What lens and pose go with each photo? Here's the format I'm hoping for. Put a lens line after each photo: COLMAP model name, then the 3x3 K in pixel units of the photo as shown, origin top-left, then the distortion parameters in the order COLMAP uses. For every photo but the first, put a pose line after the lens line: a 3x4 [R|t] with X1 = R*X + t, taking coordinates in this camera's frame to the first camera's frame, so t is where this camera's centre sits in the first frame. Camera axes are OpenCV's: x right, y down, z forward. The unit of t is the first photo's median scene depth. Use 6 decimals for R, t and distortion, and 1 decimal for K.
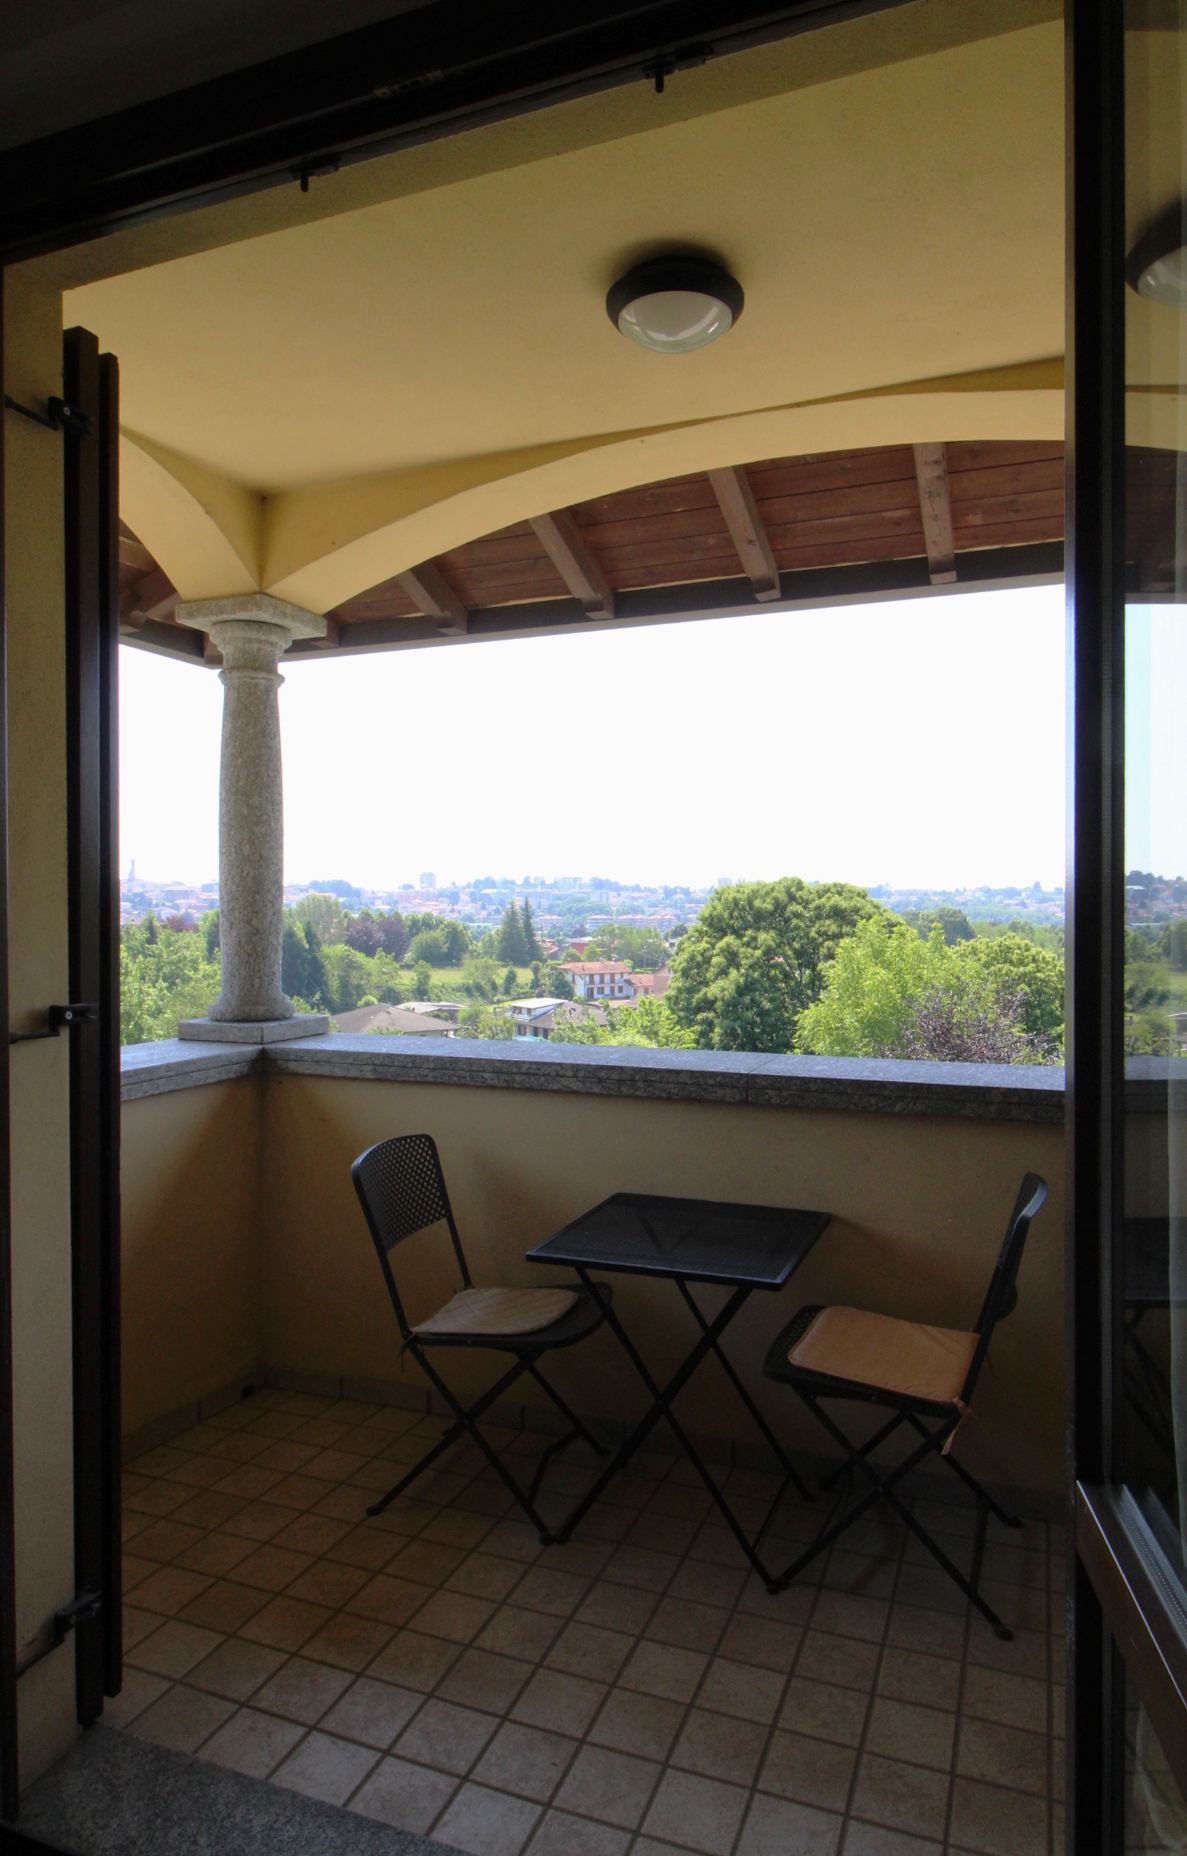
lens RADIAL K [[1147.4, 0, 593.5], [0, 1147.4, 928.0], [0, 0, 1]] dist [0.080133, 0.000197]
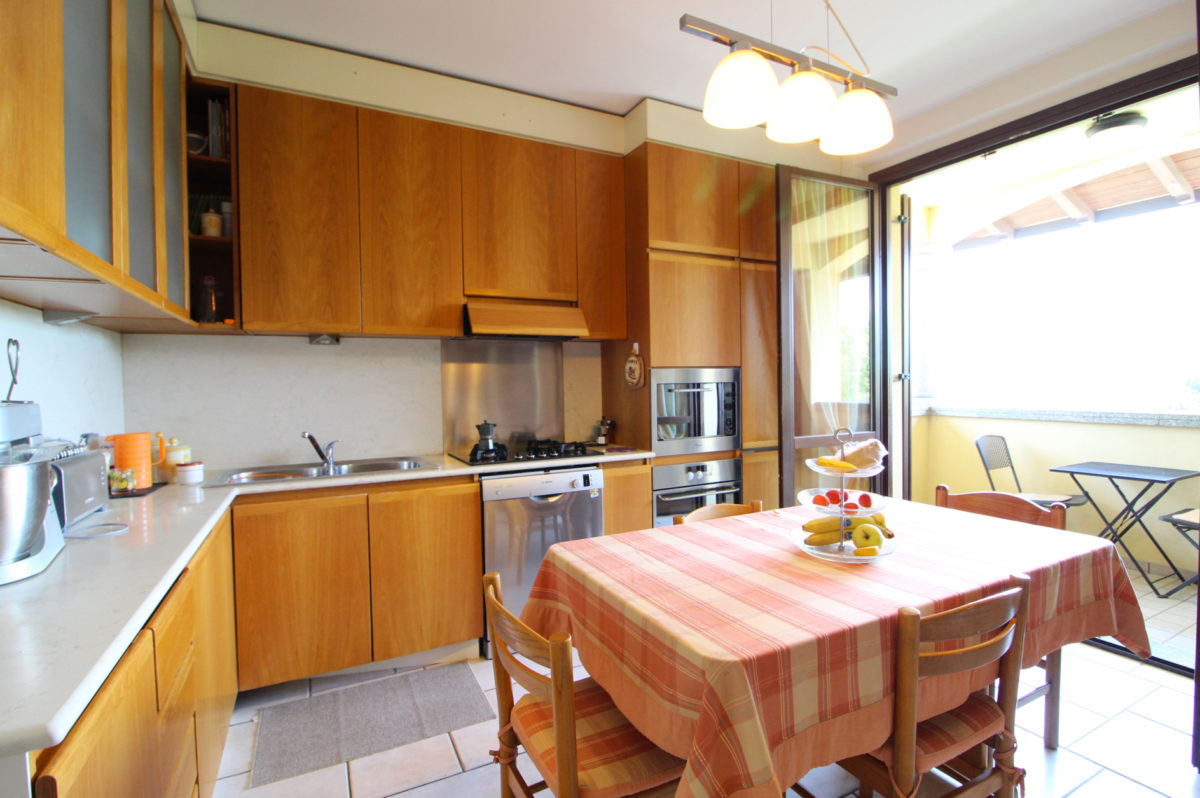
lens RADIAL K [[570.0, 0, 600.0], [0, 570.0, 399.0], [0, 0, 1]] dist [-0.001076, -0.016525]
pose [[0.760179, 0.009659, -0.649642, 0.002504], [-0.000442, 0.999897, 0.014349, 0.072584], [0.649714, -0.010620, 0.760105, -0.627395]]
